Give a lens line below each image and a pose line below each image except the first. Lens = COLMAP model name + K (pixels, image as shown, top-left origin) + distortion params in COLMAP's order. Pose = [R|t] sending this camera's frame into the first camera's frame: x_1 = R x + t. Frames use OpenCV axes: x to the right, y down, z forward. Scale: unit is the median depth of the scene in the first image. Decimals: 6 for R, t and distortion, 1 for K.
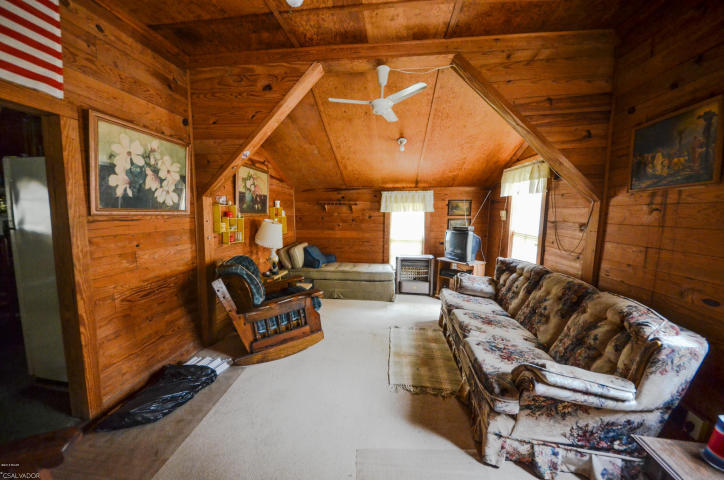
lens RADIAL K [[264.8, 0, 362.0], [0, 264.8, 240.0], [0, 0, 1]] dist [0.022862, -0.018814]
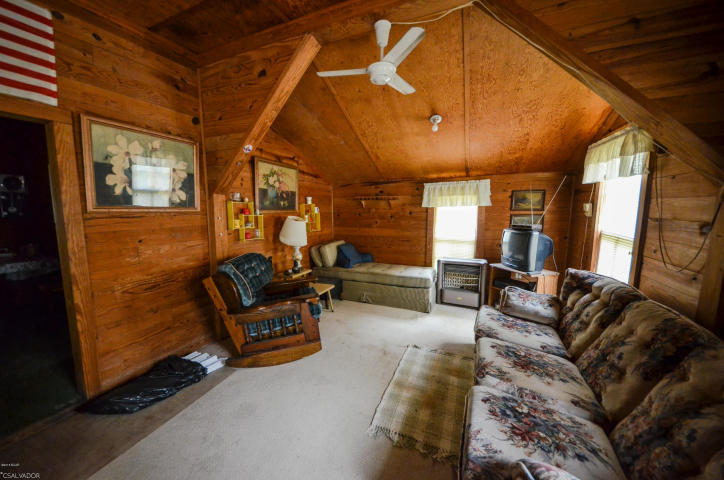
lens RADIAL K [[264.8, 0, 362.0], [0, 264.8, 240.0], [0, 0, 1]] dist [0.022862, -0.018814]
pose [[0.955724, 0.024417, -0.293250, 0.261883], [-0.020526, 0.999656, 0.016339, -0.016133], [0.293548, -0.009597, 0.955896, 0.211029]]
